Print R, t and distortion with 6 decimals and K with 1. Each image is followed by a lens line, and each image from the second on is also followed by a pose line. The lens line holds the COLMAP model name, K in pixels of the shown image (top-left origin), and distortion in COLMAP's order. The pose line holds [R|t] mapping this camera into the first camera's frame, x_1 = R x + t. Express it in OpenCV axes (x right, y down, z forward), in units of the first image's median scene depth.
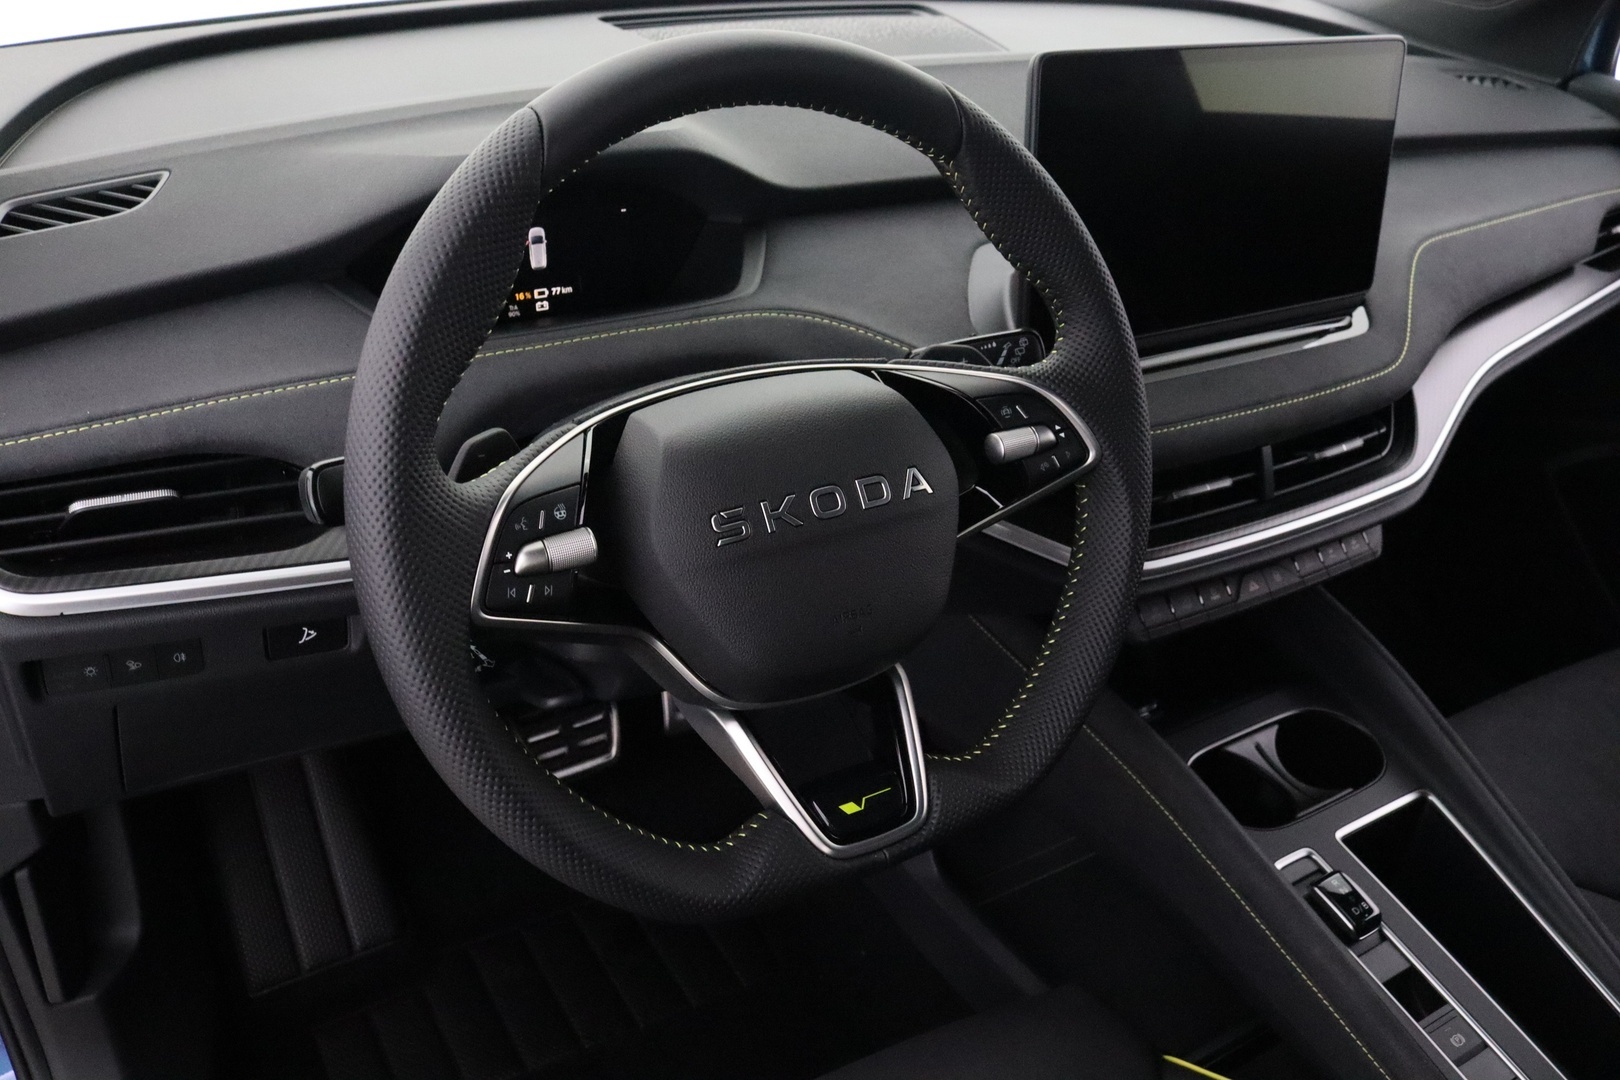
lens RADIAL K [[1333.4, 0, 810.0], [0, 1333.4, 540.0], [0, 0, 1]] dist [-0.101344, 0.001807]
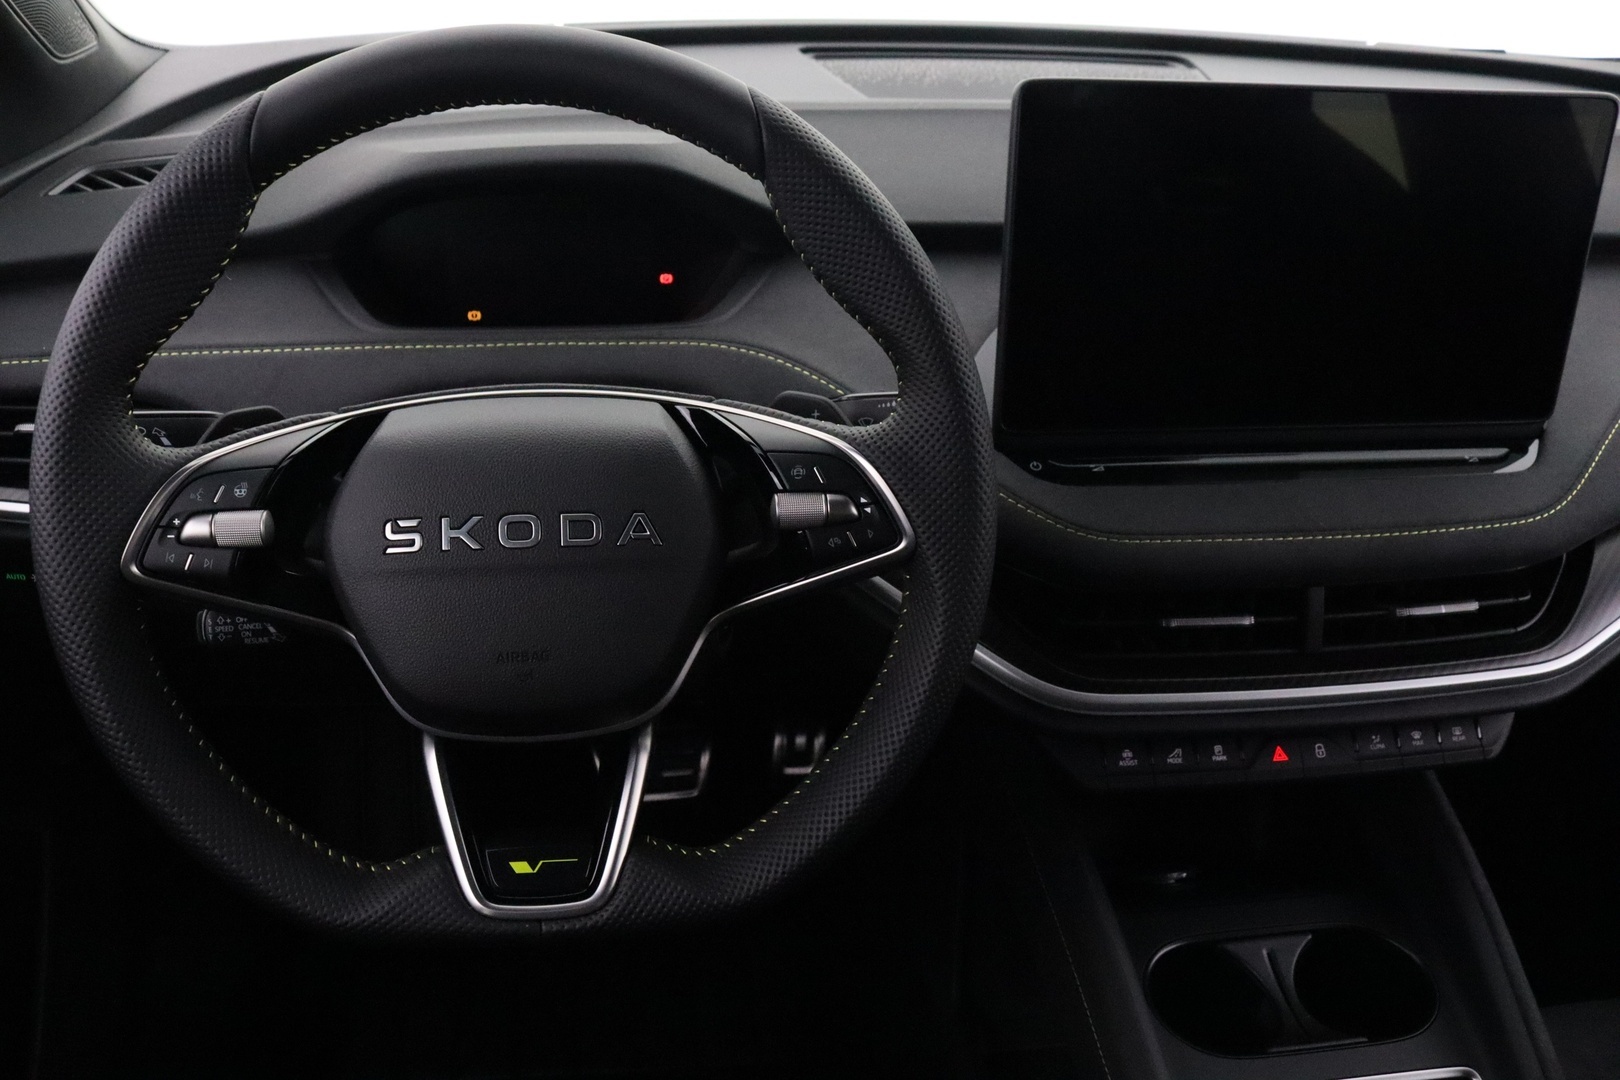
lens RADIAL K [[1333.4, 0, 810.0], [0, 1333.4, 540.0], [0, 0, 1]] dist [-0.101344, 0.001807]
pose [[0.914645, 0.168763, -0.367345, 0.472892], [-0.186243, 0.982426, -0.012384, -0.042678], [0.358799, 0.079743, 0.930002, 0.193803]]
